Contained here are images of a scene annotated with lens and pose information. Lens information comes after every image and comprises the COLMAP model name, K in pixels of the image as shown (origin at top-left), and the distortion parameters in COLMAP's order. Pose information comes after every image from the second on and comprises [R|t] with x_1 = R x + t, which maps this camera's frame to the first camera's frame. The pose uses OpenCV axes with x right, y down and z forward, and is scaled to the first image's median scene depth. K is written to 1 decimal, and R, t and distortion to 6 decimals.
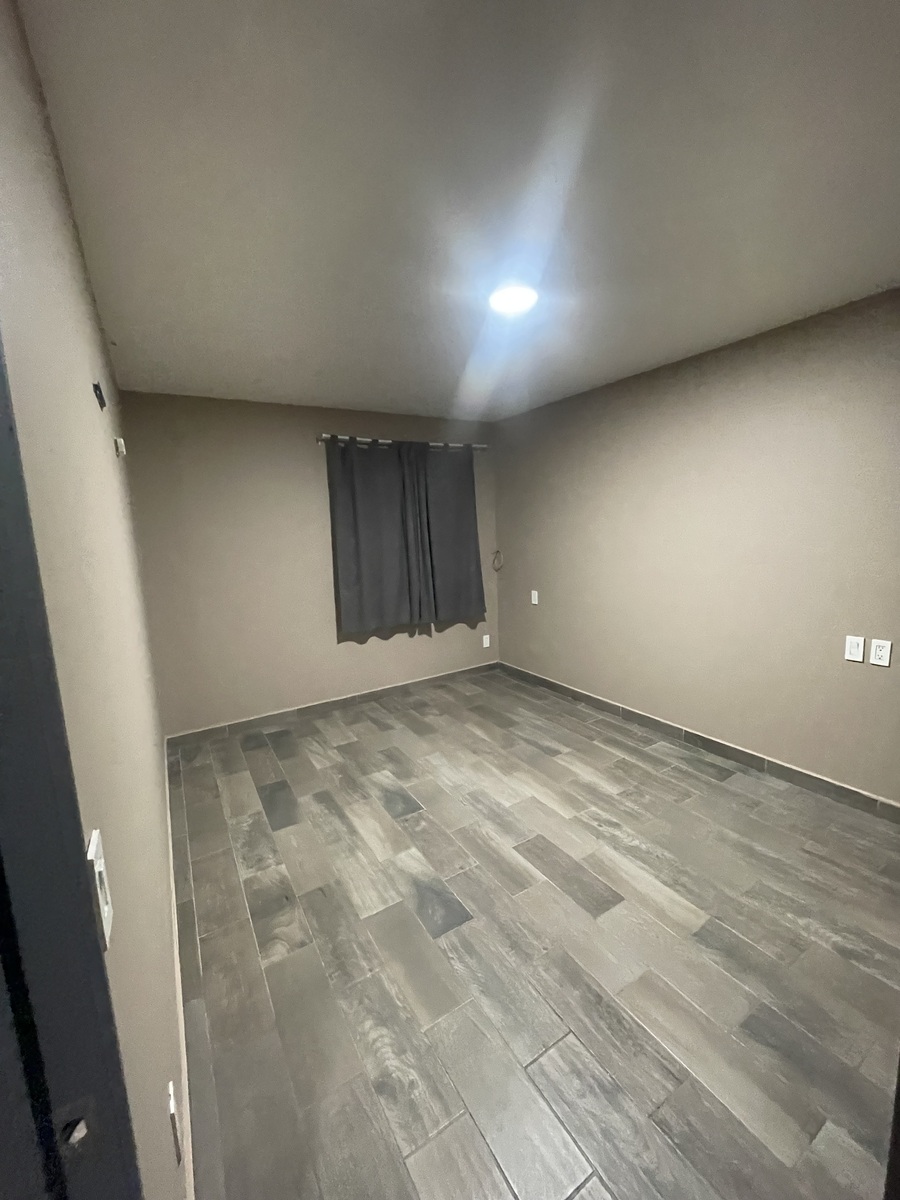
lens RADIAL K [[483.2, 0, 452.8], [0, 483.2, 599.8], [0, 0, 1]] dist [-0.002545, -0.000661]
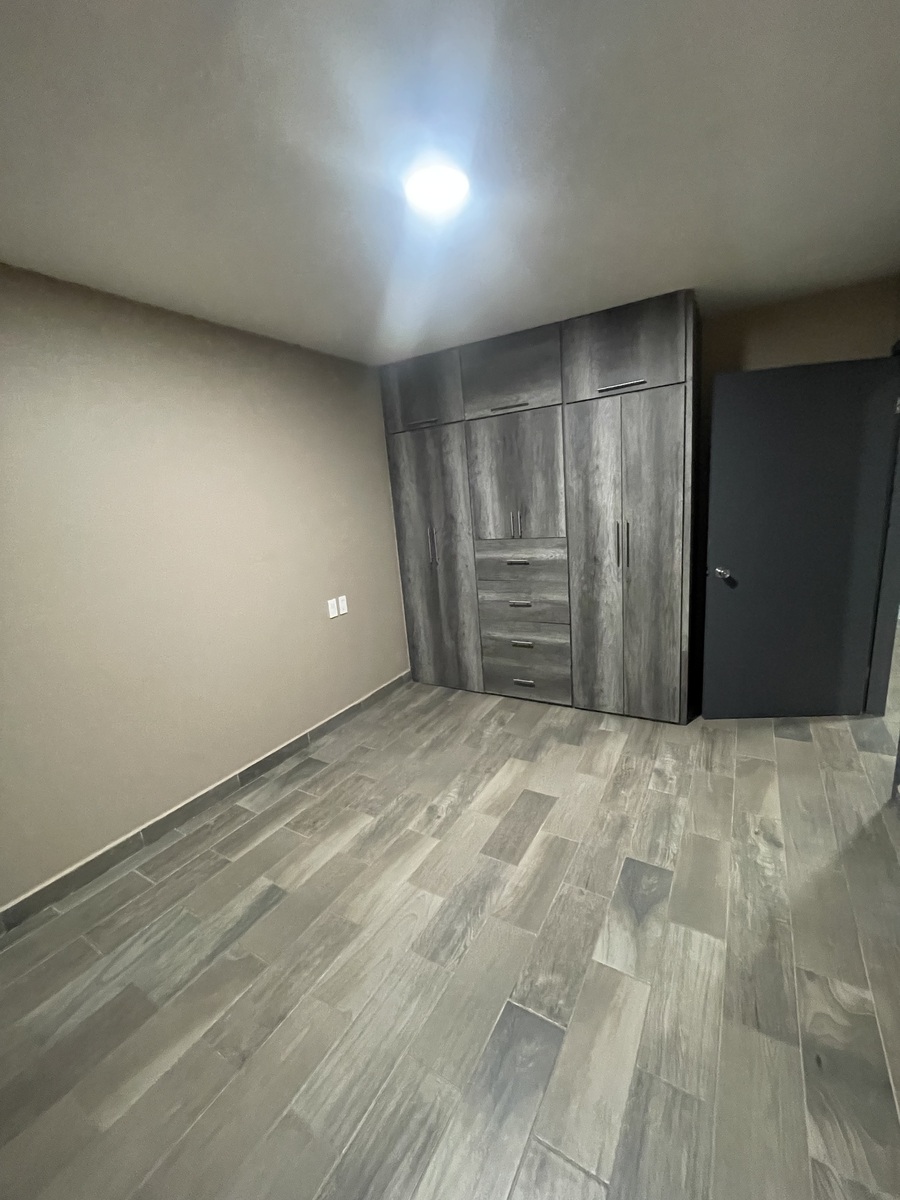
lens RADIAL K [[483.2, 0, 452.8], [0, 483.2, 599.8], [0, 0, 1]] dist [-0.002545, -0.000661]
pose [[-0.455935, -0.114235, 0.882651, -0.528416], [0.228378, 0.943507, 0.240080, -0.173148], [-0.860213, 0.311039, -0.404089, 1.279257]]
